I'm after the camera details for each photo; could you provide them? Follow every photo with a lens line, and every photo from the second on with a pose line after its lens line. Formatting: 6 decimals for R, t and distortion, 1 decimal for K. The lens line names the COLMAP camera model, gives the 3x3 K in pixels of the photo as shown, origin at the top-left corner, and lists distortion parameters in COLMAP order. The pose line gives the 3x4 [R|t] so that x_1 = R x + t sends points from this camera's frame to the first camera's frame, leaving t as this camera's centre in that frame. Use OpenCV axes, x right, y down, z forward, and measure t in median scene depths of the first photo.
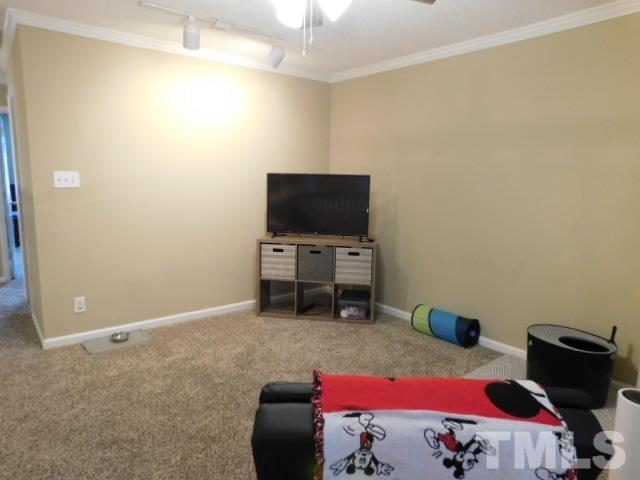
lens RADIAL K [[423.2, 0, 320.0], [0, 423.2, 240.0], [0, 0, 1]] dist [-0.054761, 0.001224]
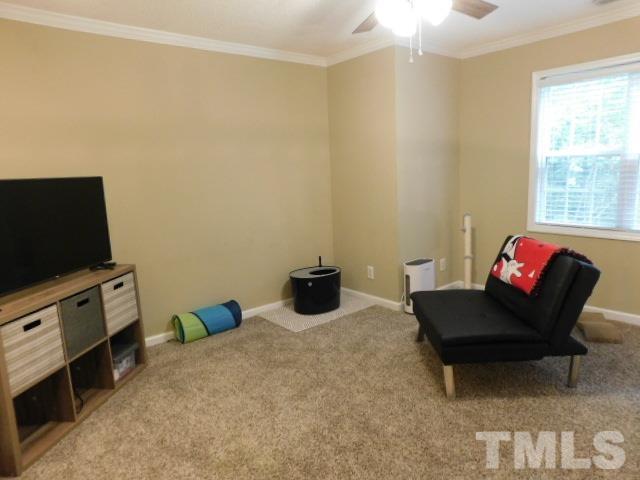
lens RADIAL K [[432.2, 0, 321.0], [0, 432.2, 227.4], [0, 0, 1]] dist [0.000654, 0.001371]
pose [[-0.008768, -0.156534, 0.987634, -0.626784], [0.199913, 0.967458, 0.155111, -0.107465], [-0.979774, 0.198800, 0.022811, 0.619034]]
